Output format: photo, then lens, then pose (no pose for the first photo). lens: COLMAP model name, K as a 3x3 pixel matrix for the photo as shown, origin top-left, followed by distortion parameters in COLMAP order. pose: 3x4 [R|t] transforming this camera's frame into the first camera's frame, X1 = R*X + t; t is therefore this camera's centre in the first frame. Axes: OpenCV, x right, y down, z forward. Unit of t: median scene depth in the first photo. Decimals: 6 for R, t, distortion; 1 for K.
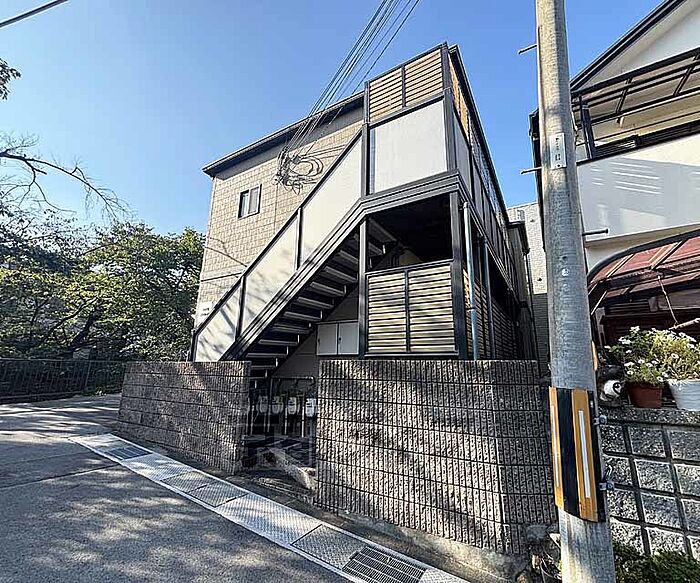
lens RADIAL K [[313.6, 0, 360.5], [0, 313.6, 297.2], [0, 0, 1]] dist [-0.000286, -0.000540]
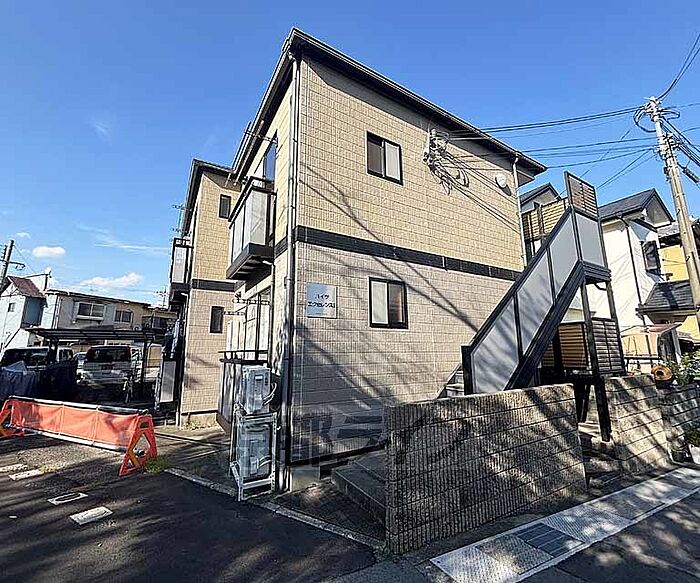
lens RADIAL K [[313.6, 0, 360.5], [0, 313.6, 297.2], [0, 0, 1]] dist [-0.000286, -0.000540]
pose [[0.460238, 0.148756, 0.875244, -1.473209], [-0.193266, 0.979006, -0.064765, 0.104184], [-0.866504, -0.139348, 0.479325, 1.016485]]
